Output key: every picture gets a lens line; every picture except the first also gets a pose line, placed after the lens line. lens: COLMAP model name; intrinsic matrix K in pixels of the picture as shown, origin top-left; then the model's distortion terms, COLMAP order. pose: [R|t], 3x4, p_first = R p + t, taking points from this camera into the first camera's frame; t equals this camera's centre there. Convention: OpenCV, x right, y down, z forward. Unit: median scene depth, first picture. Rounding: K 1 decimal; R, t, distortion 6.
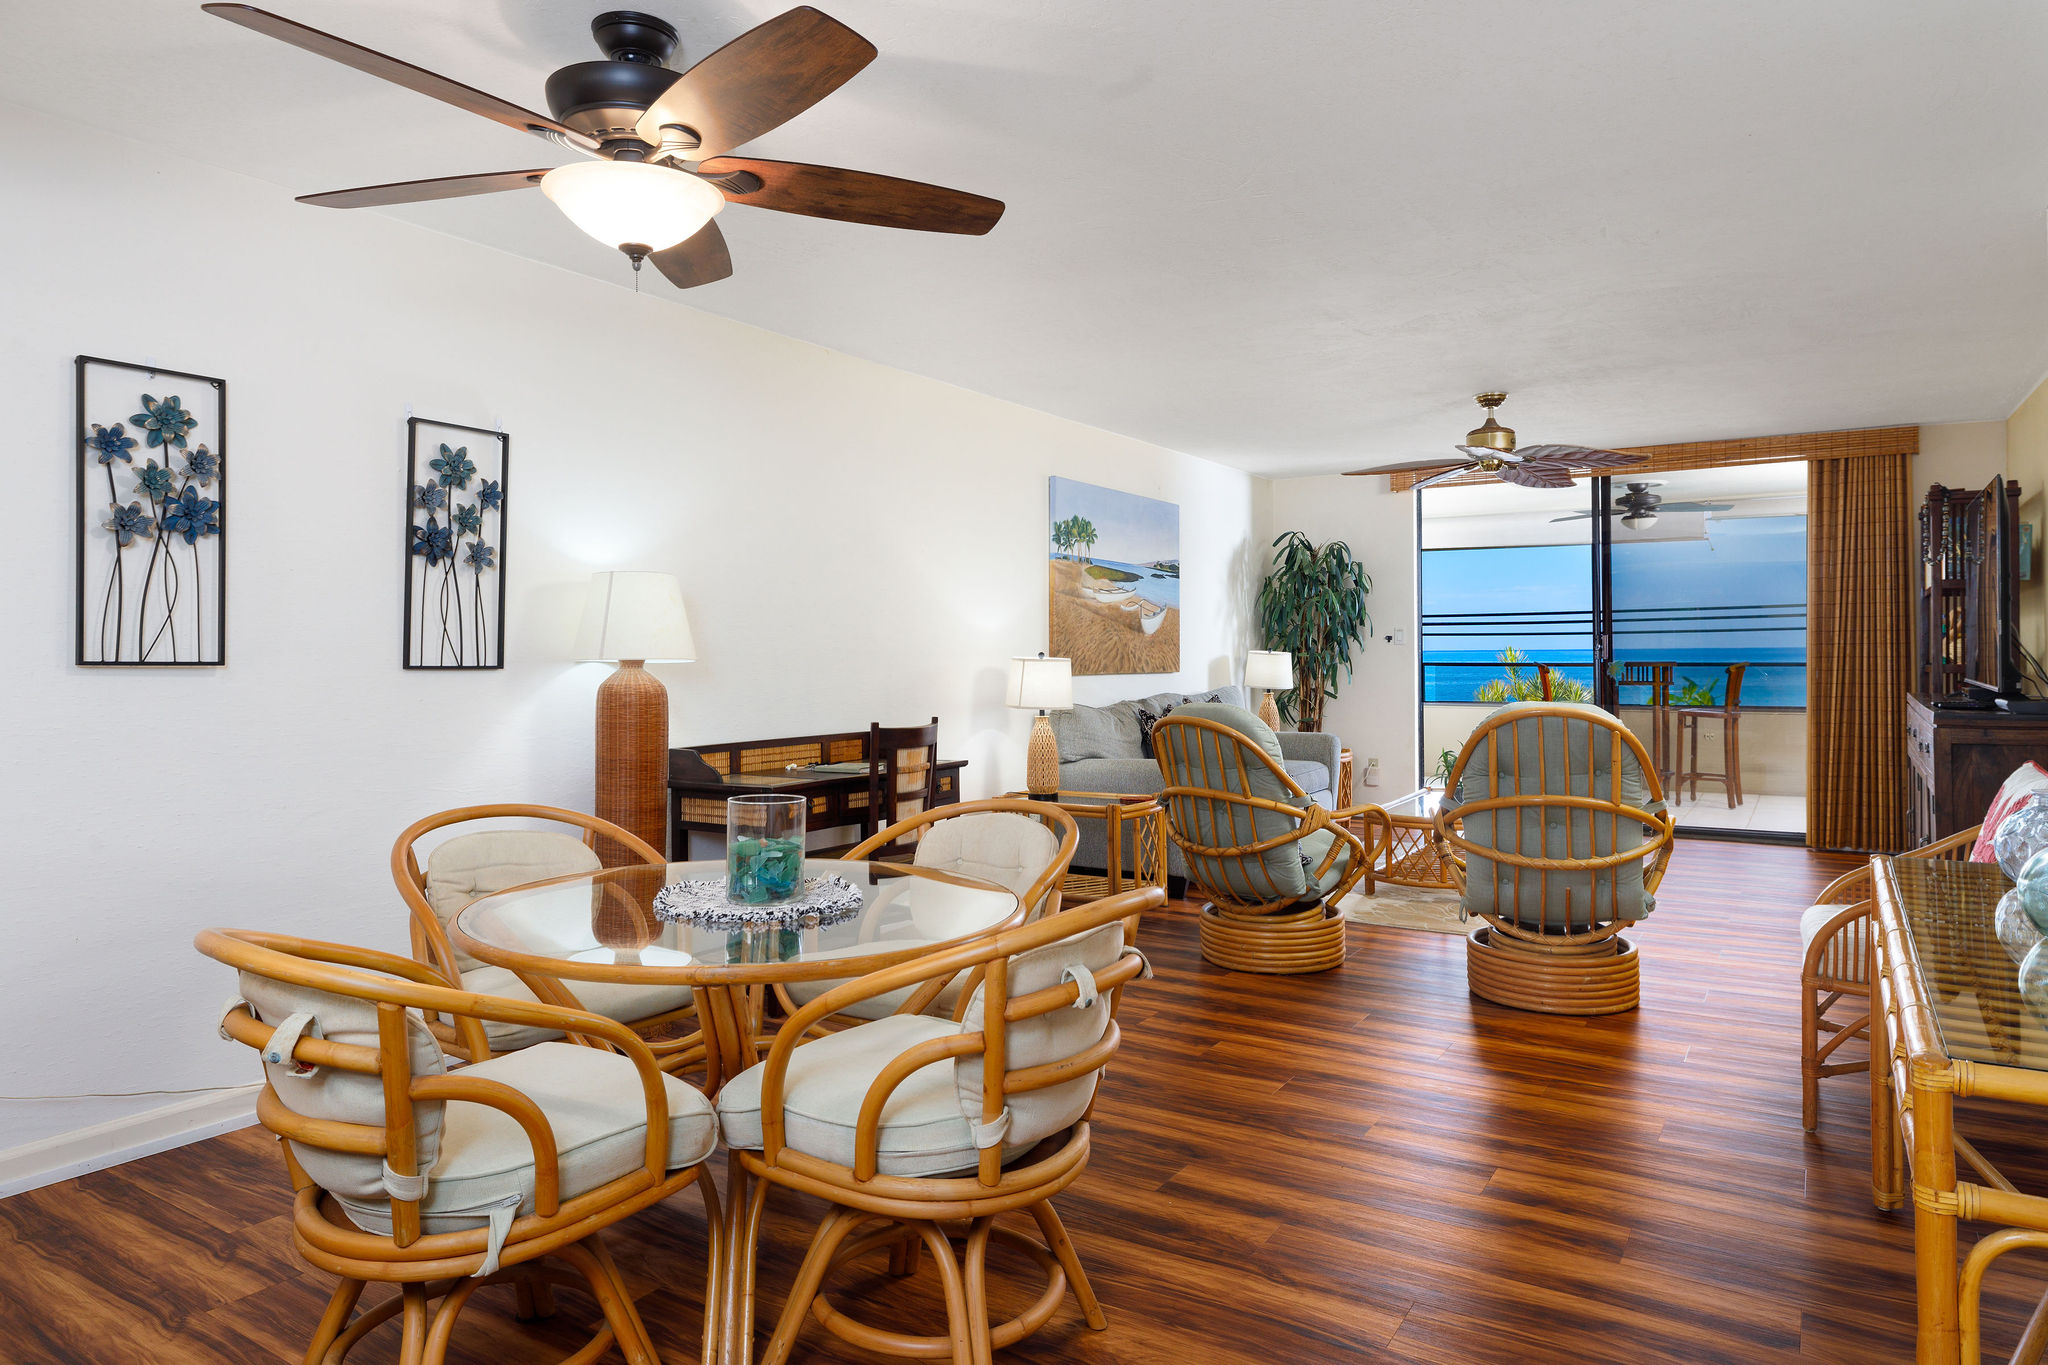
lens RADIAL K [[1242.9, 0, 1026.9], [0, 1242.9, 643.6], [0, 0, 1]] dist [-0.001189, 0.000204]
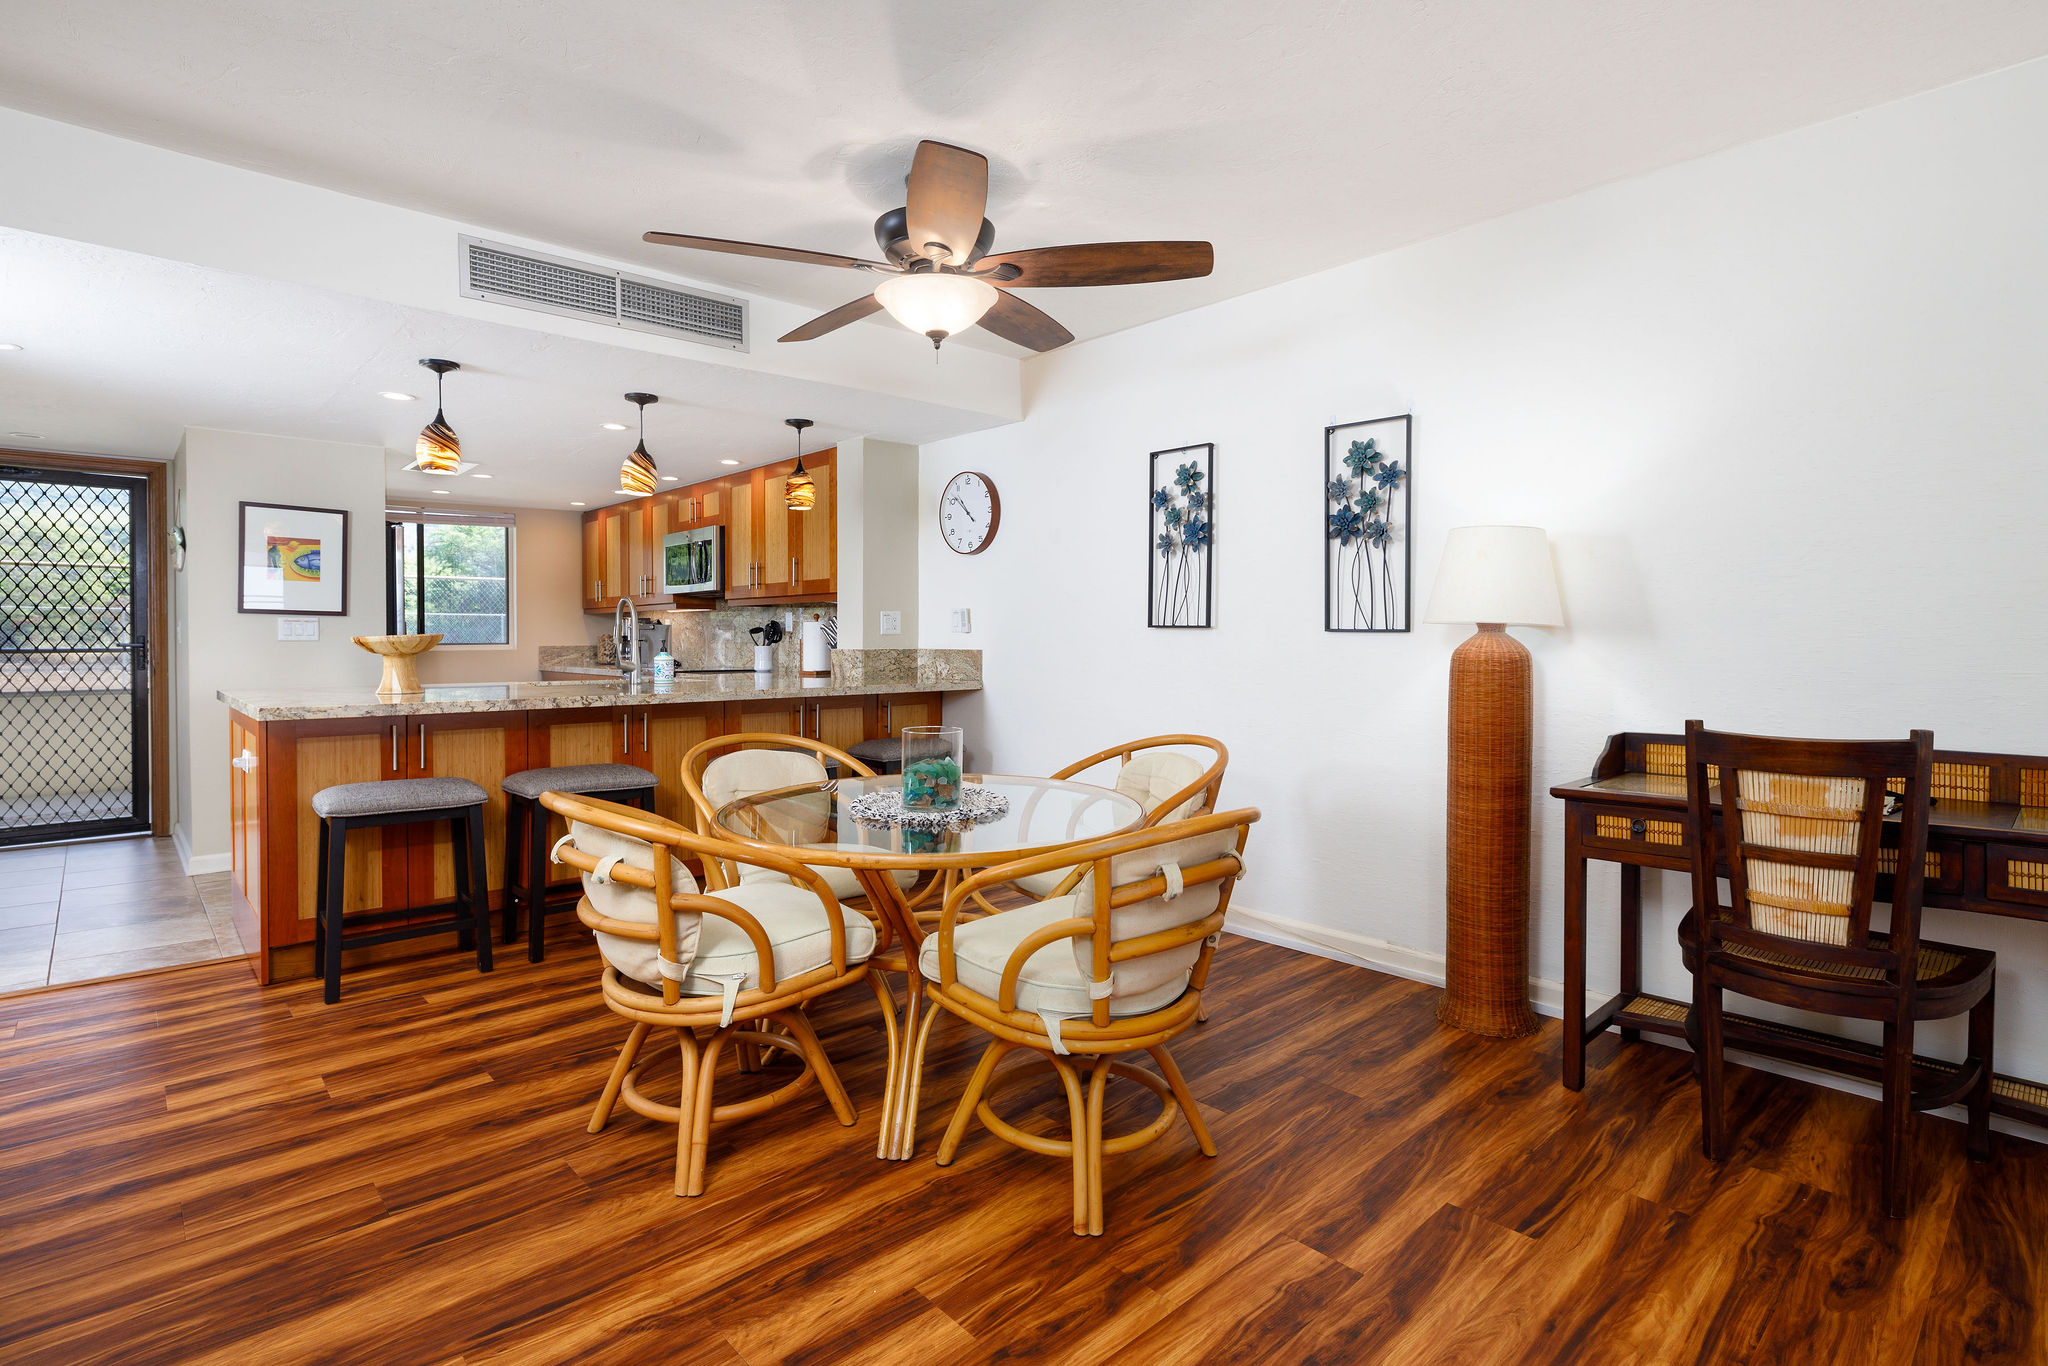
lens RADIAL K [[991.1, 0, 1026.9], [0, 991.1, 643.1], [0, 0, 1]] dist [-0.000987, -0.000333]
pose [[-0.246687, 0.012762, -0.969011, 0.465333], [0.009648, 0.999896, 0.010712, 0.016334], [0.969047, -0.006707, -0.246784, 0.828459]]
